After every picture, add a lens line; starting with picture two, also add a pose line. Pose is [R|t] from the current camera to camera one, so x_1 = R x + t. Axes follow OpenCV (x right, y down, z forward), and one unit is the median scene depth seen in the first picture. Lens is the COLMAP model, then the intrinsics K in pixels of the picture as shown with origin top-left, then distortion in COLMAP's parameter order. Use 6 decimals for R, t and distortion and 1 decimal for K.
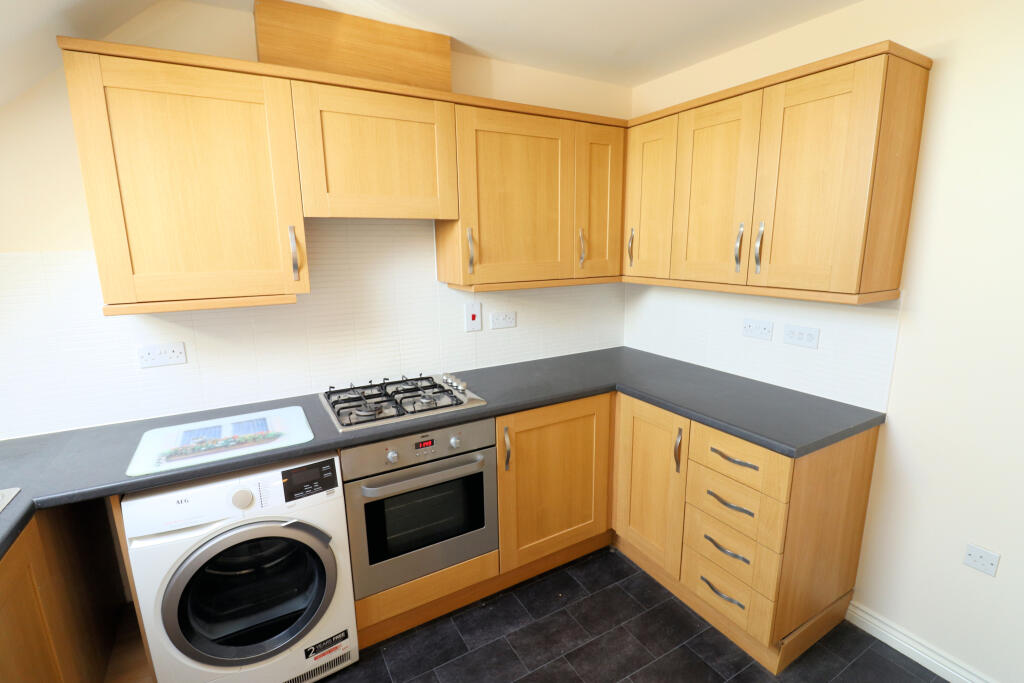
lens RADIAL K [[480.2, 0, 517.9], [0, 480.2, 340.1], [0, 0, 1]] dist [0.000439, -0.012414]
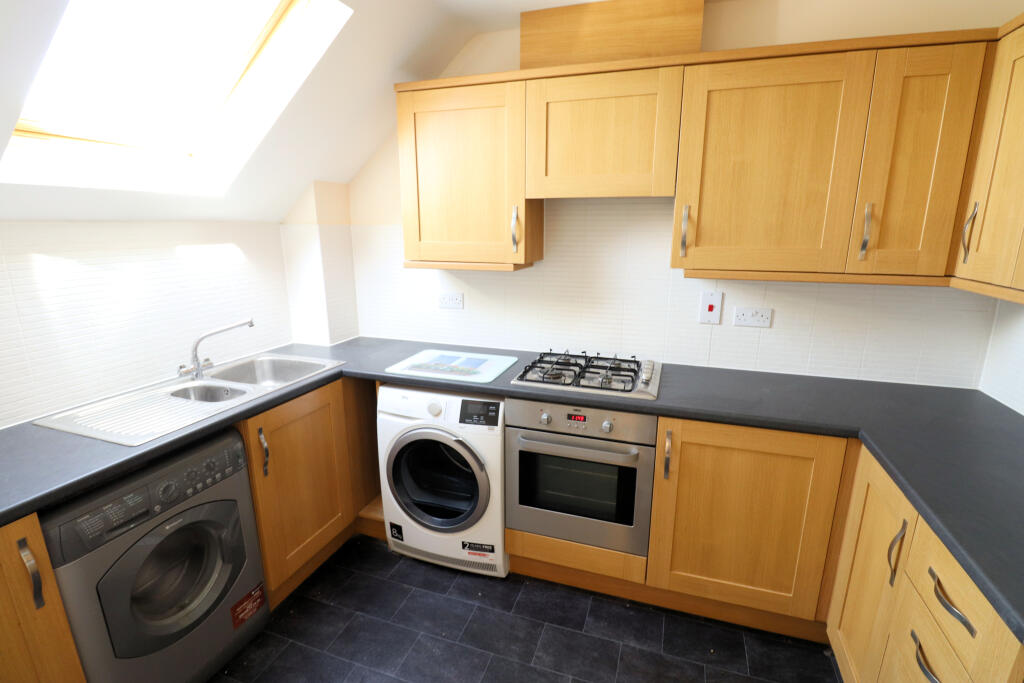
lens RADIAL K [[480.2, 0, 517.9], [0, 480.2, 340.1], [0, 0, 1]] dist [0.000439, -0.012414]
pose [[0.653592, 0.185768, -0.733695, 0.421881], [-0.159253, 0.981462, 0.106635, -0.034874], [0.739903, 0.047147, 0.671059, 0.192076]]
